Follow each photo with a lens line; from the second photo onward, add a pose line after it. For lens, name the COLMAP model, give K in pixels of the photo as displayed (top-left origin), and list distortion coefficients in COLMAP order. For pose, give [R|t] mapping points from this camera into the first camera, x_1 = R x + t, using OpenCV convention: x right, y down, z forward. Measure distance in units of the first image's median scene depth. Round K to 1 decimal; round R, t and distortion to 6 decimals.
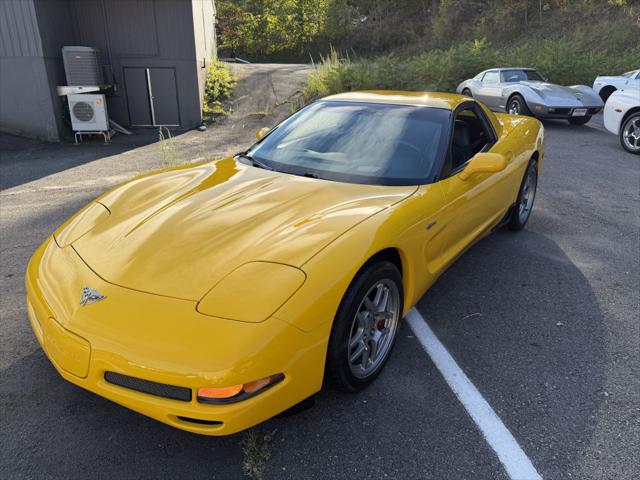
lens RADIAL K [[457.5, 0, 318.9], [0, 457.5, 238.1], [0, 0, 1]] dist [0.001188, -0.006273]
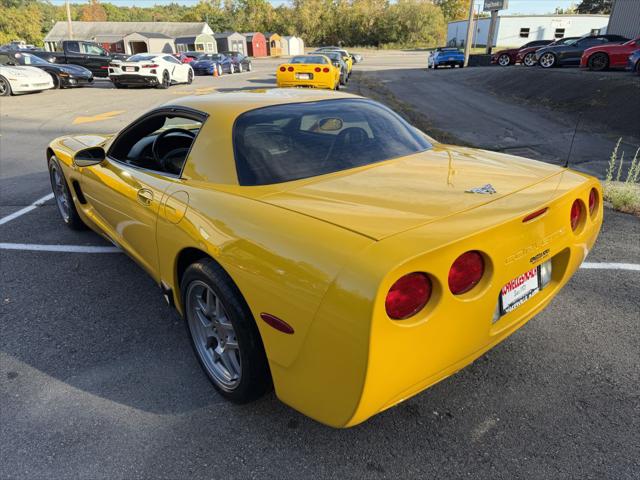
lens RADIAL K [[457.5, 0, 318.9], [0, 457.5, 238.1], [0, 0, 1]] dist [0.001188, -0.006273]
pose [[-0.227345, 0.380778, -0.896282, 0.342445], [-0.355569, 0.824378, 0.440422, -0.178977], [0.906579, 0.418818, -0.052025, 0.448810]]
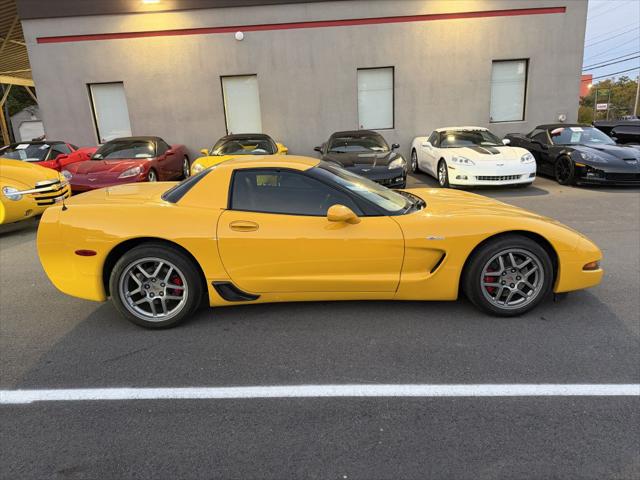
lens RADIAL K [[450.7, 0, 316.0], [0, 450.7, 240.2], [0, 0, 1]] dist [0.049560, -0.062082]
pose [[-0.986713, -0.003125, 0.162443, -0.782351], [0.092816, 0.809770, 0.579360, -0.084675], [-0.133352, 0.586739, -0.798721, 0.210599]]
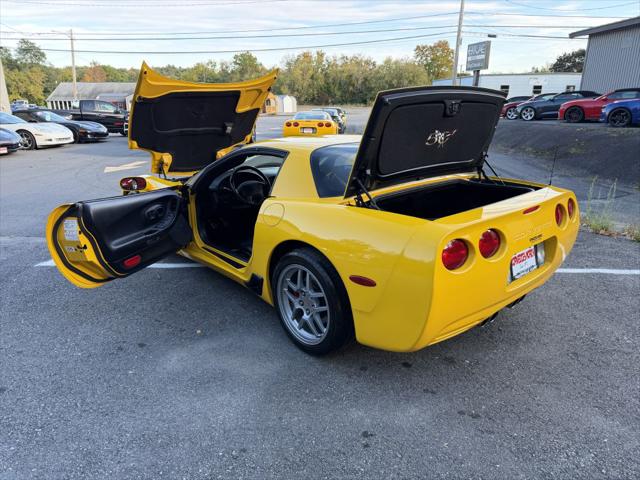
lens RADIAL K [[453.2, 0, 320.0], [0, 453.2, 240.0], [0, 0, 1]] dist [0.032835, -0.039556]
pose [[-0.204976, 0.286513, -0.935893, 0.435689], [-0.350250, 0.871404, 0.343481, -0.170060], [0.913953, 0.398202, -0.078265, 0.428479]]
